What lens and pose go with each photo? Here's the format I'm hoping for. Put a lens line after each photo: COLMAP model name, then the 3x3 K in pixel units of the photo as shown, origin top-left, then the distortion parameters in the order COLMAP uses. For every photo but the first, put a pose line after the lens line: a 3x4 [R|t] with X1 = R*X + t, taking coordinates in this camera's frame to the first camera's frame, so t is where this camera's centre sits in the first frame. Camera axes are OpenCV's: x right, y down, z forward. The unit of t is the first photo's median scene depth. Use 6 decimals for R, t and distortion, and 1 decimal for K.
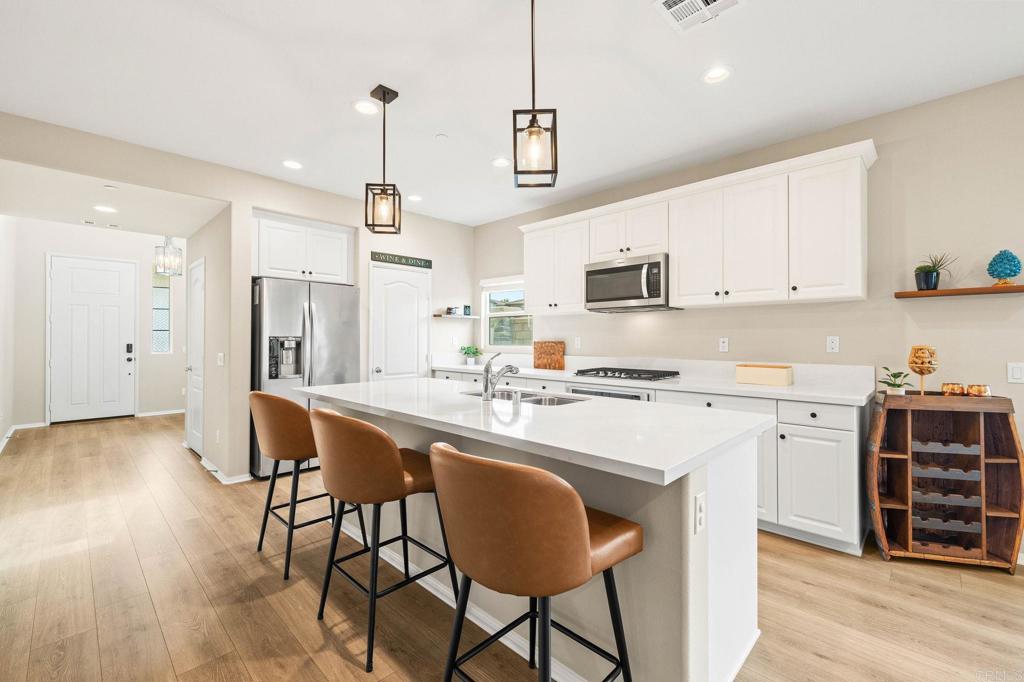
lens RADIAL K [[432.3, 0, 510.7], [0, 432.3, 334.5], [0, 0, 1]] dist [0.001799, 0.000367]
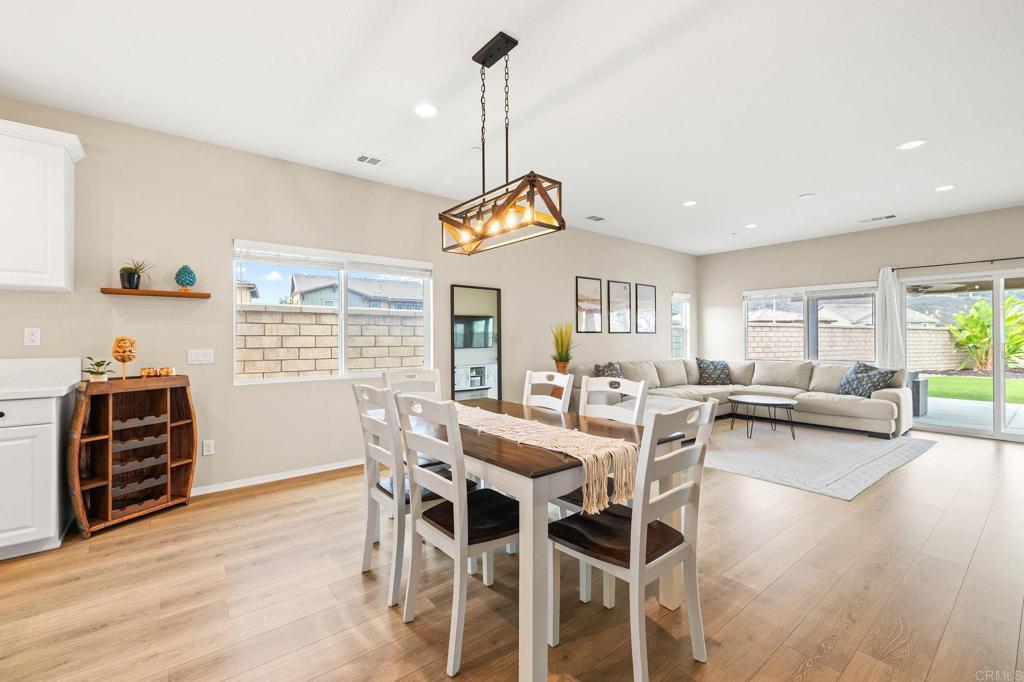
lens RADIAL K [[432.3, 0, 510.9], [0, 432.3, 337.5], [0, 0, 1]] dist [0.001799, 0.000367]
pose [[0.123988, 0.001253, 0.992283, -0.035825], [-0.009167, 0.999958, -0.000118, 0.011321], [-0.992241, -0.009082, 0.123994, -0.095701]]
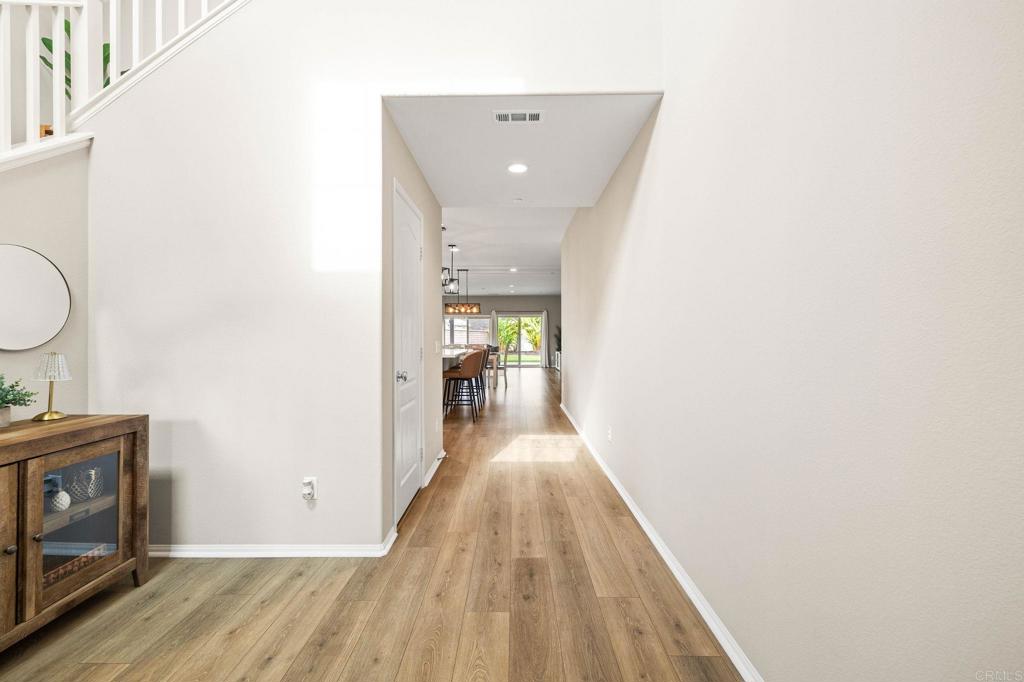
lens RADIAL K [[432.3, 0, 513.7], [0, 432.3, 338.7], [0, 0, 1]] dist [0.001799, 0.000367]
pose [[-0.699189, -0.001899, 0.714934, -1.470937], [-0.004966, 0.999985, -0.002201, 0.037725], [-0.714920, -0.005090, -0.699188, 1.531182]]
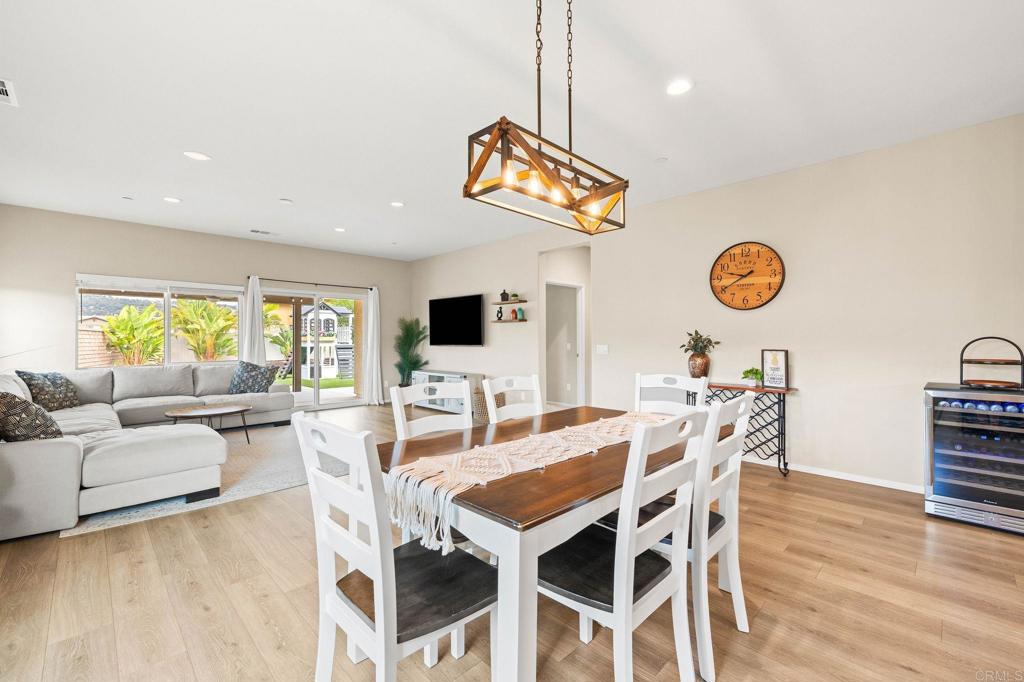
lens RADIAL K [[432.3, 0, 511.1], [0, 432.3, 336.7], [0, 0, 1]] dist [0.001799, 0.000367]
pose [[-0.999854, 0.000339, 0.017059, 0.556799], [0.000058, 0.999865, -0.016437, 0.019883], [-0.017062, -0.016434, -0.999719, 0.437519]]
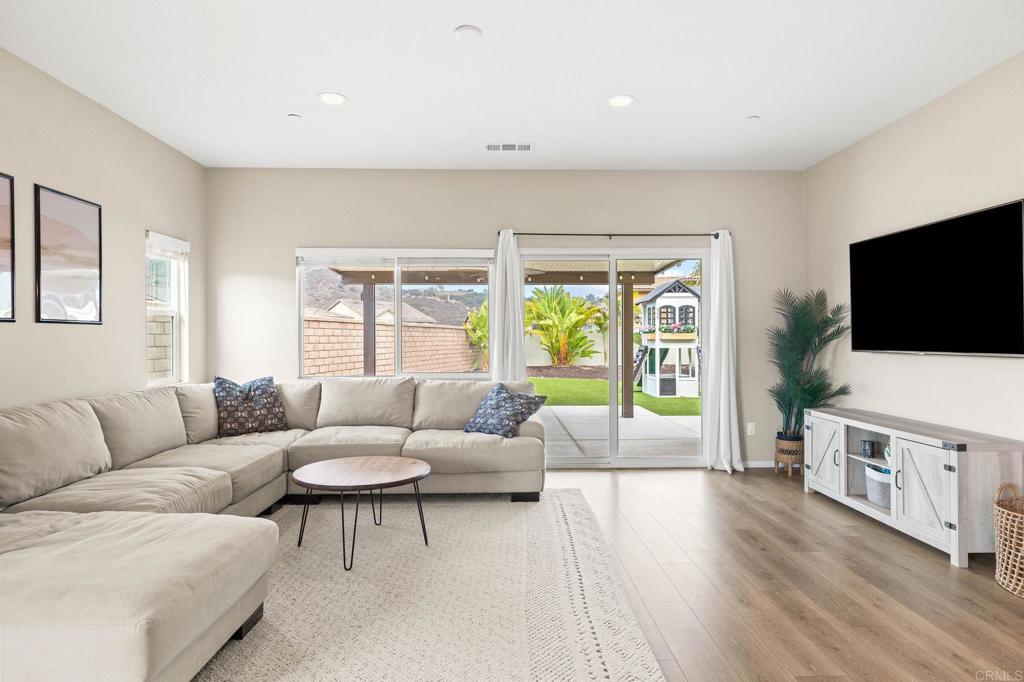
lens RADIAL K [[572.0, 0, 511.6], [0, 572.0, 337.4], [0, 0, 1]] dist [0.001613, 0.000307]
pose [[-0.719136, 0.001315, 0.694868, 0.662058], [-0.005673, 0.999954, -0.007764, 0.012918], [-0.694846, -0.009525, -0.719095, -0.257930]]
